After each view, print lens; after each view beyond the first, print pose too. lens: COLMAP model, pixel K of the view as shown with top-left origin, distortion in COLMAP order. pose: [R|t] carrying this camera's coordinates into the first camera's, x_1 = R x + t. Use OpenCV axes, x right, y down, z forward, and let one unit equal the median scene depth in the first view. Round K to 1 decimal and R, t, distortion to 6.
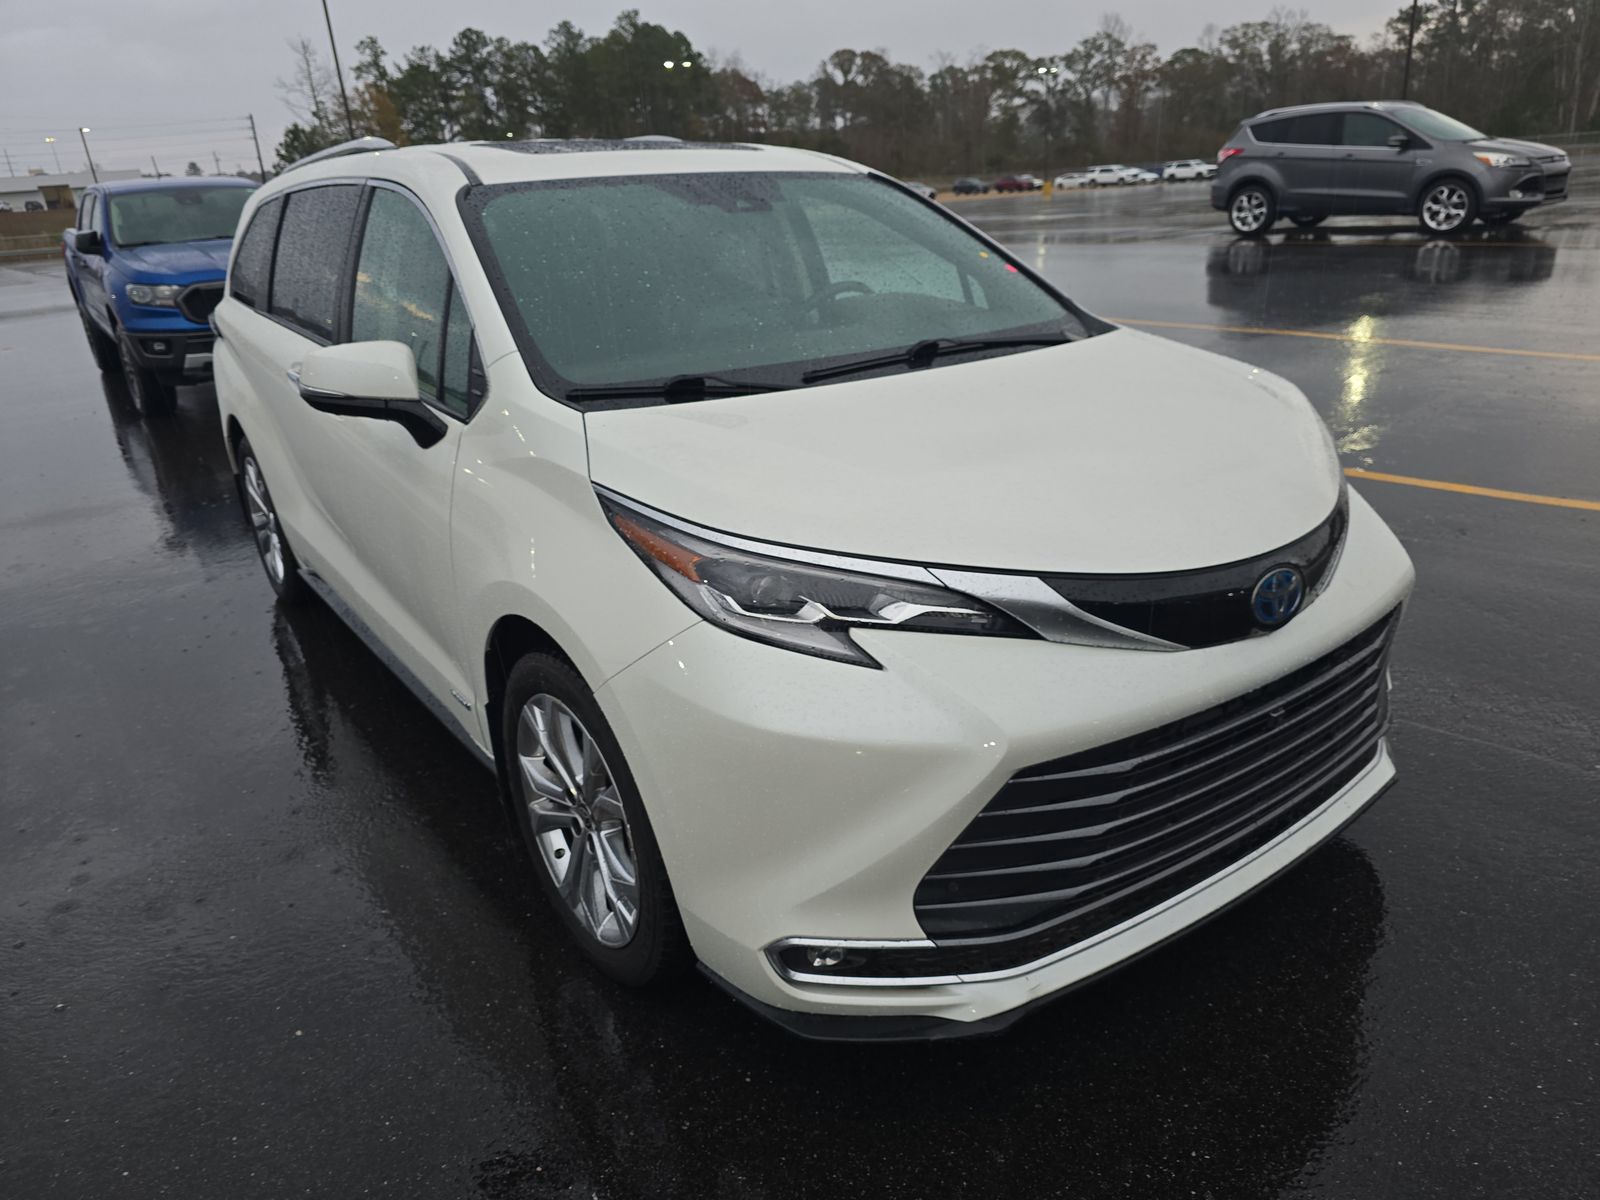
lens RADIAL K [[1079.6, 0, 804.3], [0, 1079.6, 615.7], [0, 0, 1]] dist [0.047612, -0.039104]
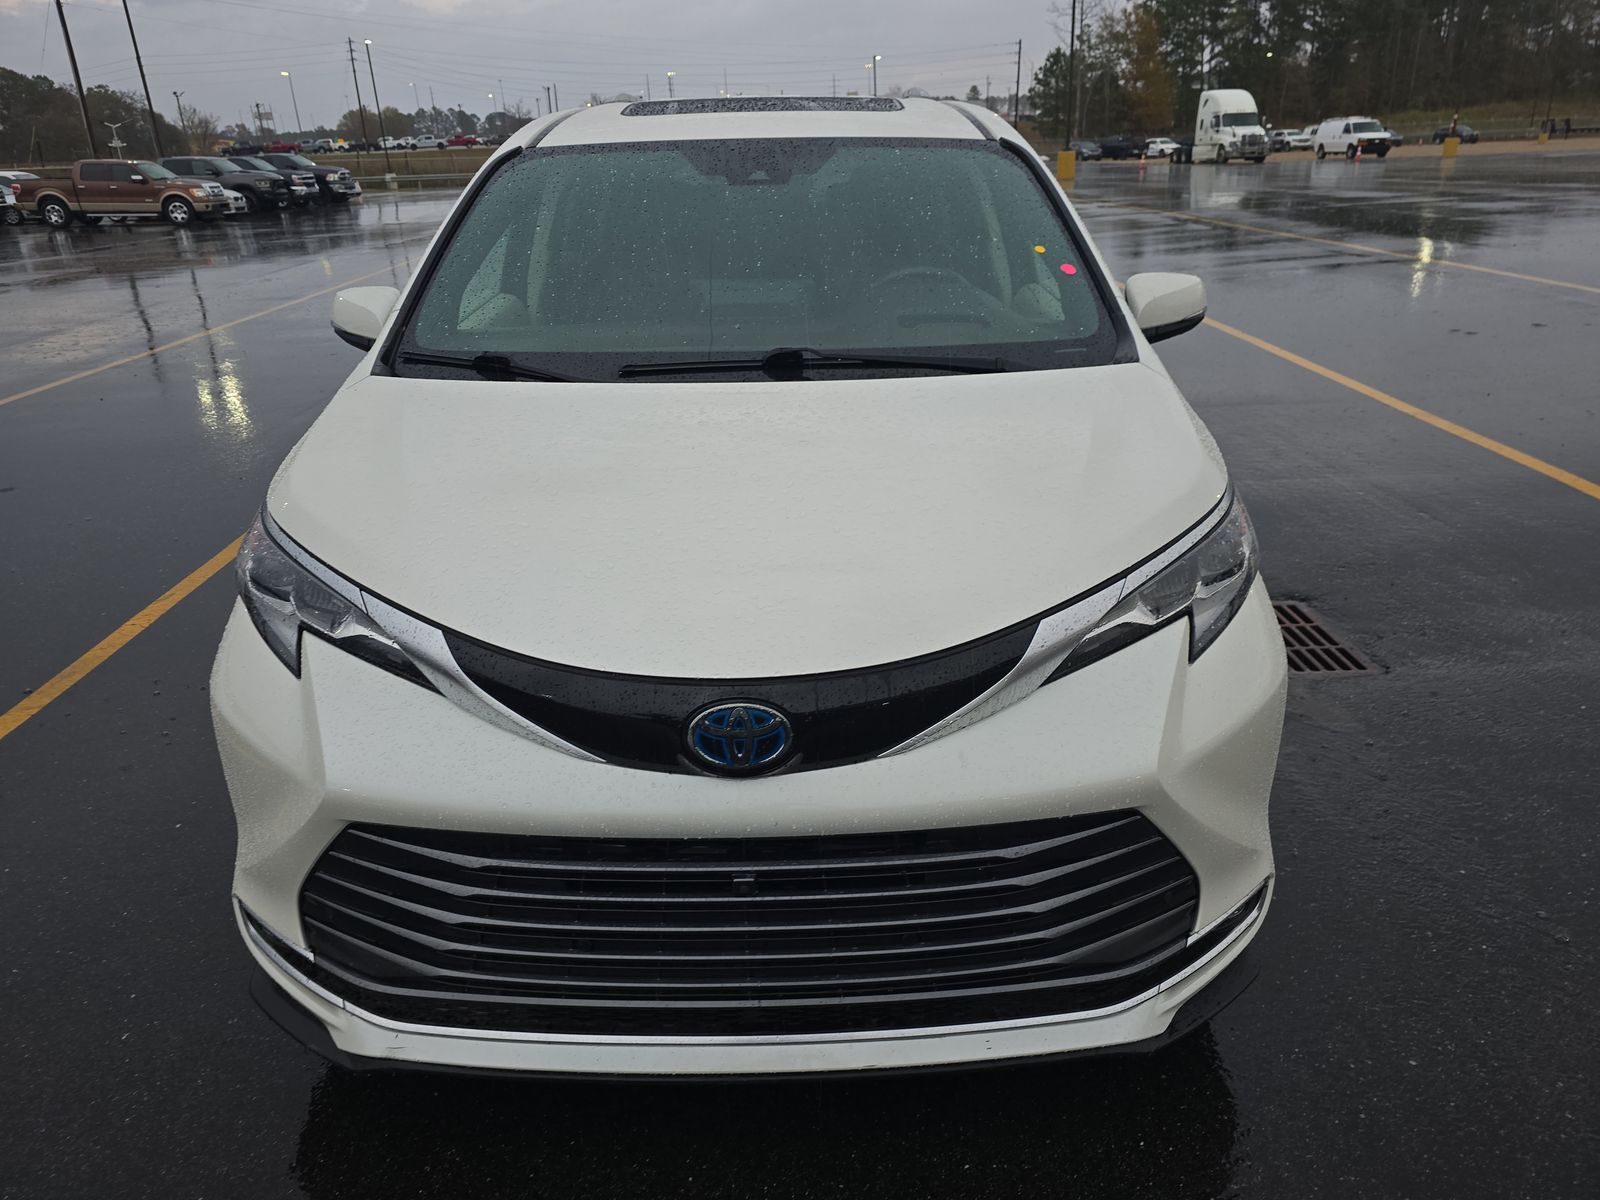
lens RADIAL K [[1079.6, 0, 804.3], [0, 1079.6, 615.7], [0, 0, 1]] dist [0.047612, -0.039104]
pose [[0.813823, 0.257771, -0.520812, 0.830340], [-0.226591, 0.966056, 0.124068, -0.204131], [0.535115, 0.017042, 0.844607, 0.350122]]
